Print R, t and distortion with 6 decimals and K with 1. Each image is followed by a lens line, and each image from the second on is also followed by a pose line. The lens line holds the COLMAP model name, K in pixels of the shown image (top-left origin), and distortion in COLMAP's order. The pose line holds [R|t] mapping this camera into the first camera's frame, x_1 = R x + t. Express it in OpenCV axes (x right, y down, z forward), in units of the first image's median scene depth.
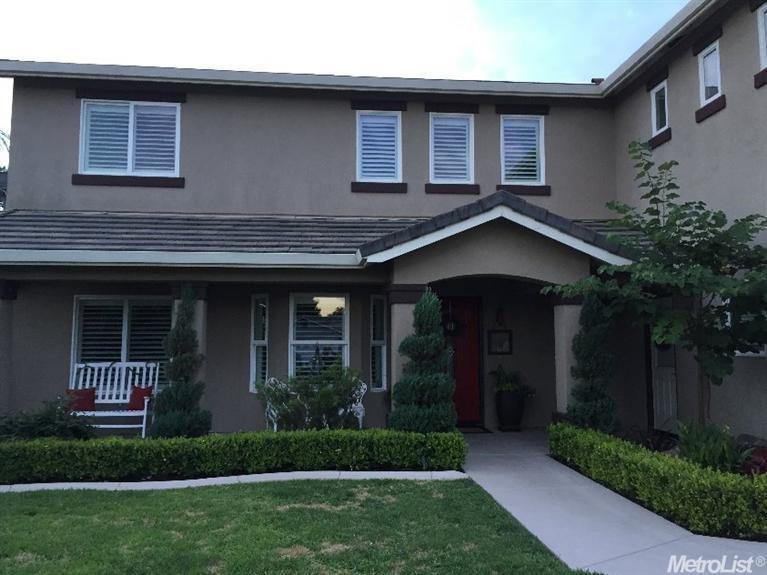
lens RADIAL K [[647.9, 0, 382.1], [0, 647.9, 281.4], [0, 0, 1]] dist [0.047013, -0.042875]
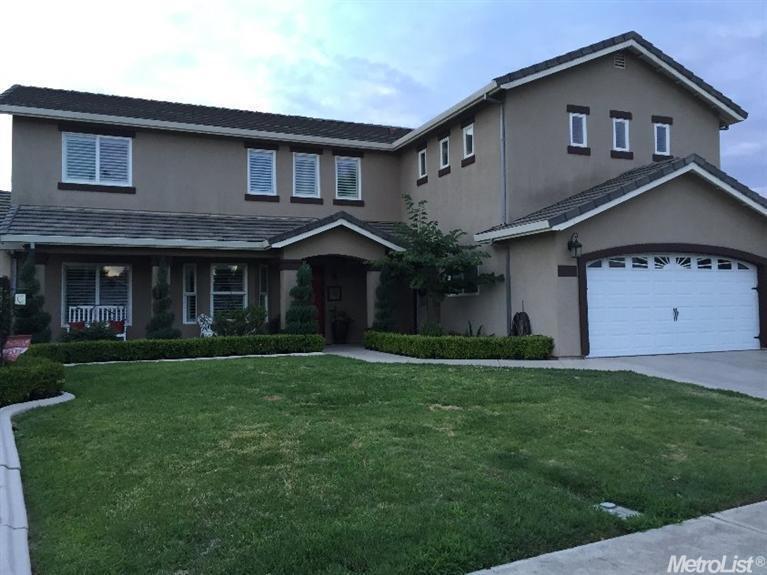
lens RADIAL K [[647.9, 0, 383.6], [0, 647.9, 284.9], [0, 0, 1]] dist [0.047013, -0.042875]
pose [[0.954064, 0.000409, 0.299603, -0.221580], [-0.016110, 0.998622, 0.049940, -0.016325], [-0.299169, -0.052472, 0.952756, -0.709699]]
